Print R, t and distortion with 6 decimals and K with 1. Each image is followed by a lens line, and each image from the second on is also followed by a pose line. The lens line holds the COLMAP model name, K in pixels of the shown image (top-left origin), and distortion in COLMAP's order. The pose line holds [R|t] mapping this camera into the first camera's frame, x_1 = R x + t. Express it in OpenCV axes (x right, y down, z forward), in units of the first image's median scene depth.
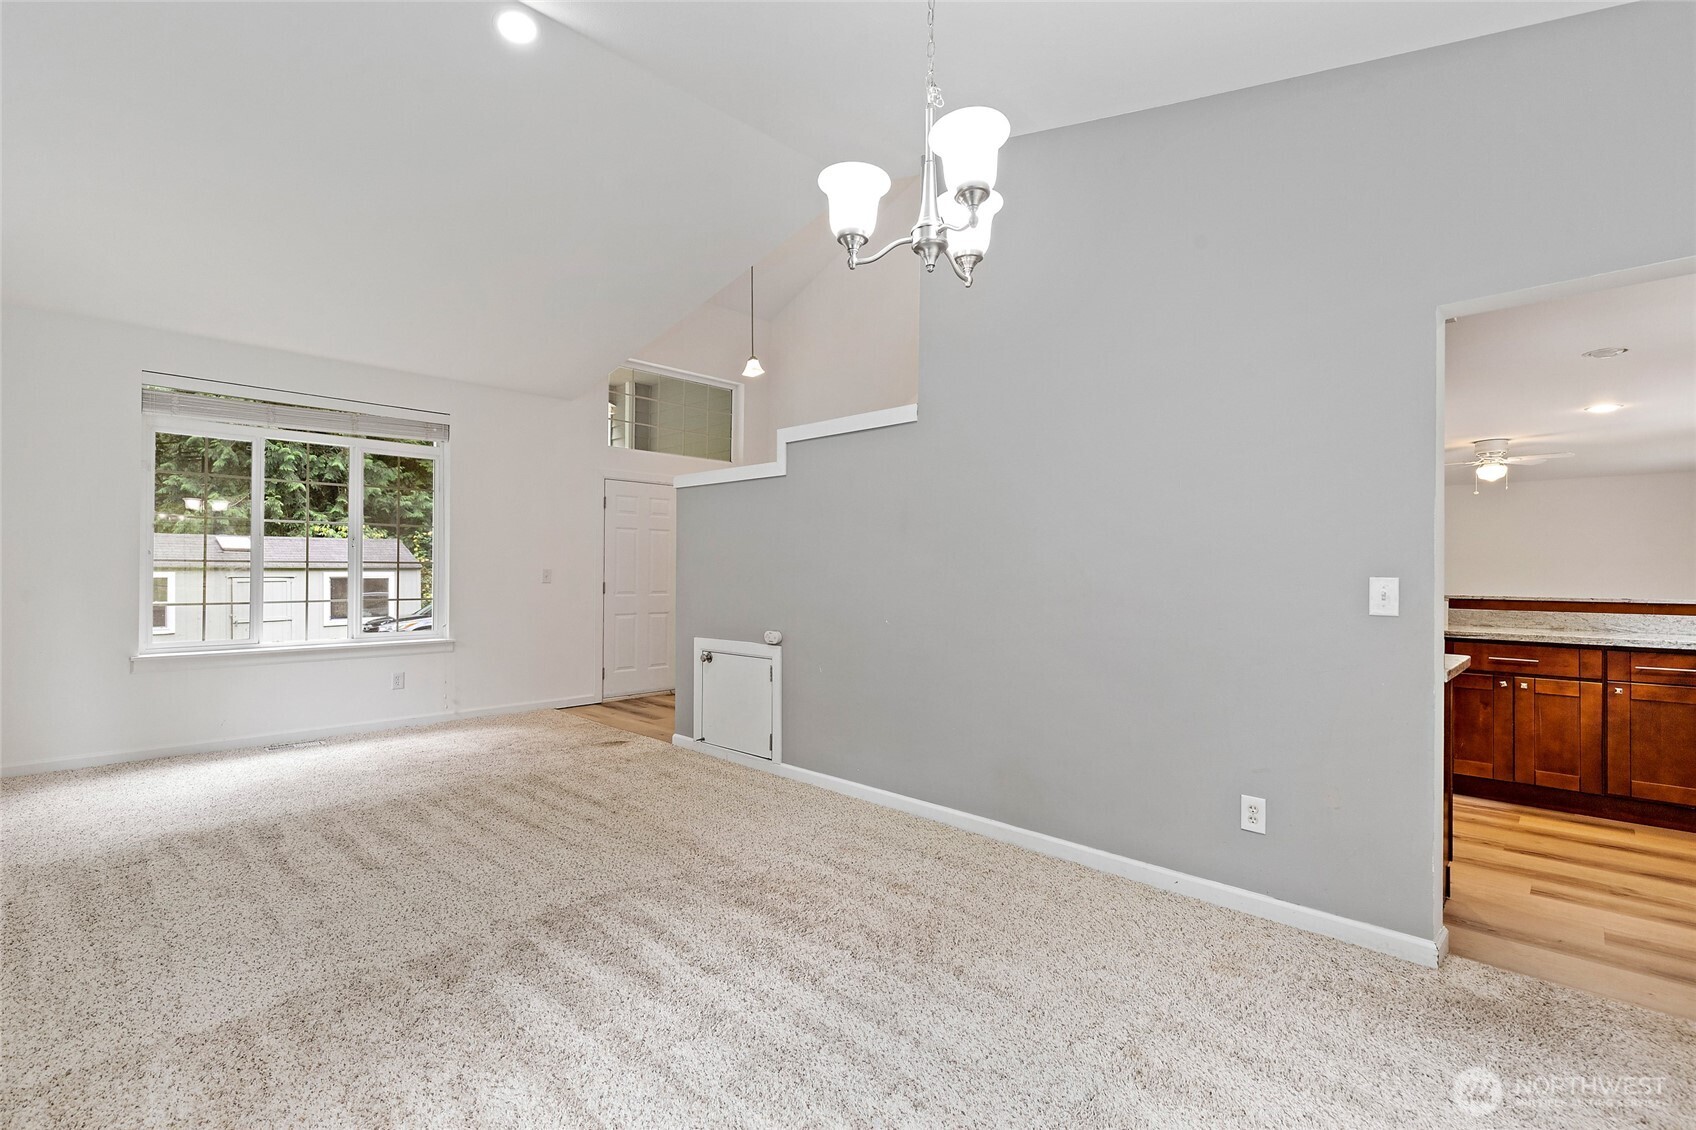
lens RADIAL K [[763.0, 0, 844.9], [0, 763.0, 565.5], [0, 0, 1]] dist [0.010077, -0.002020]
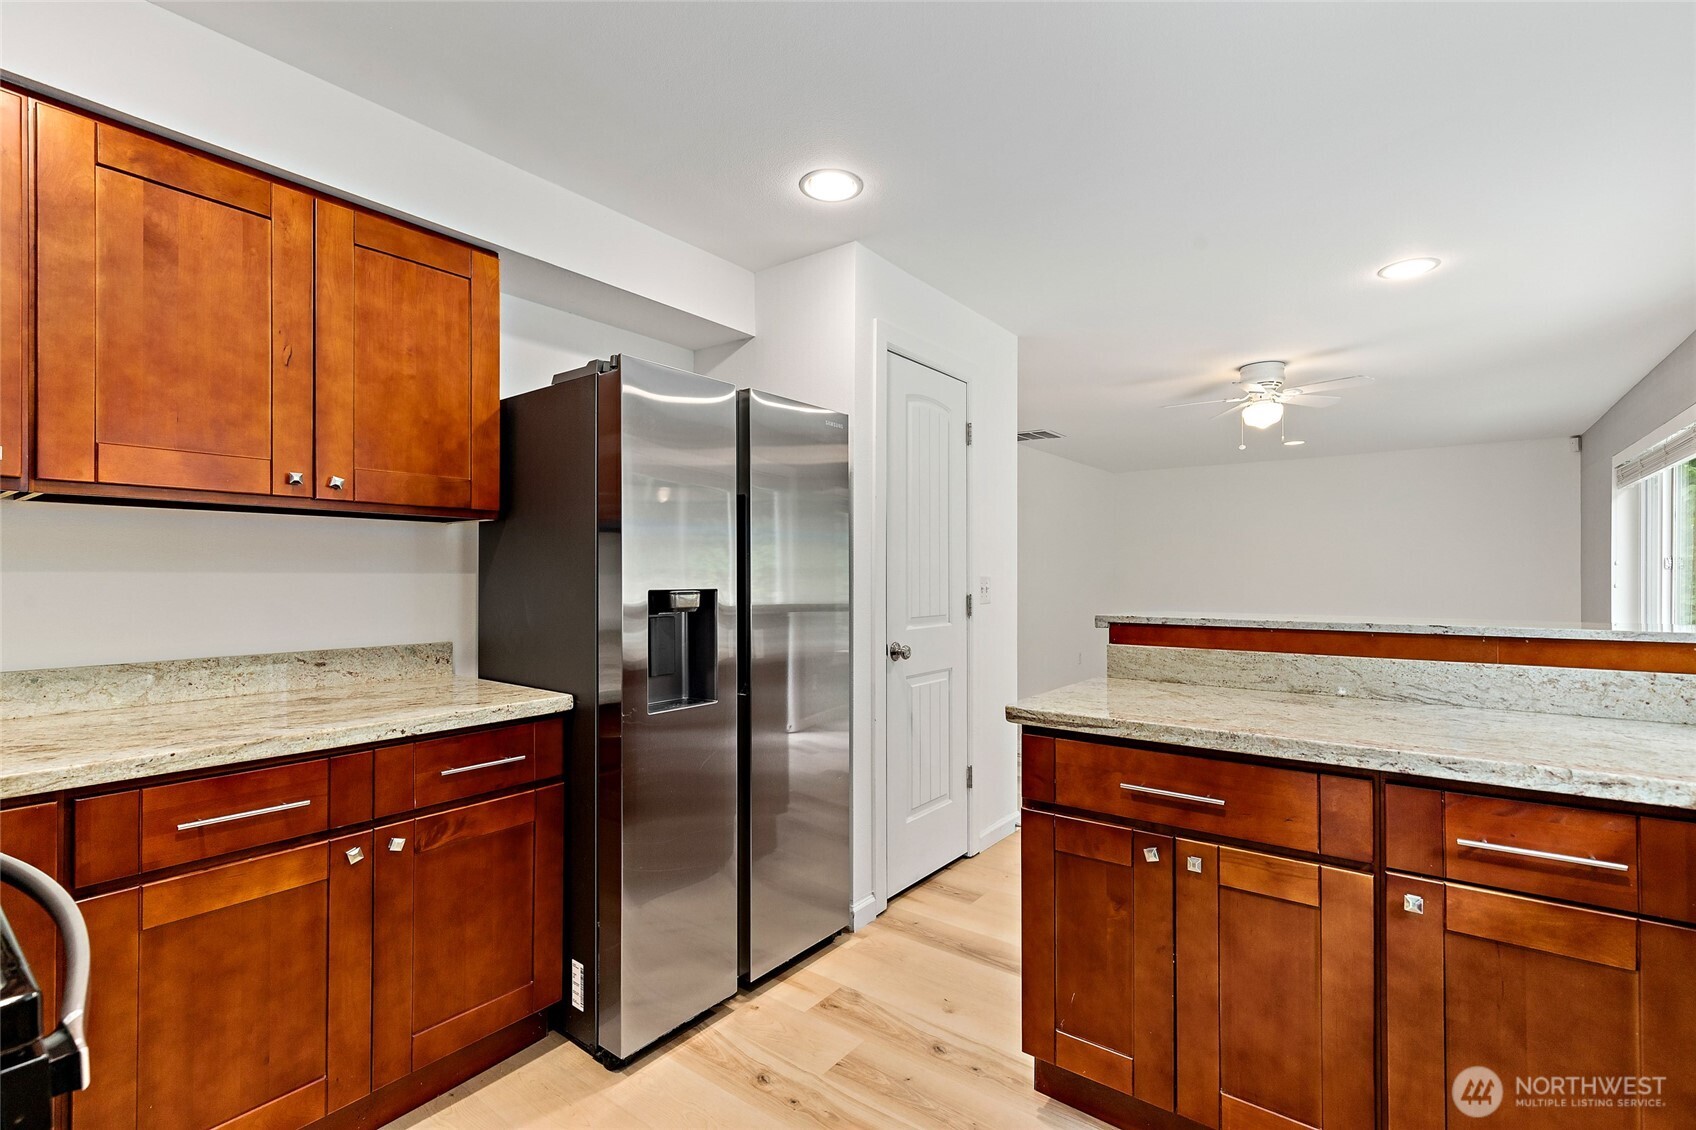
lens RADIAL K [[763.0, 0, 847.2], [0, 763.0, 574.2], [0, 0, 1]] dist [0.010077, -0.002020]
pose [[0.992670, -0.007348, 0.120633, 0.680172], [0.006973, 0.999969, 0.003528, 0.011922], [-0.120655, -0.002661, 0.992691, 0.657430]]
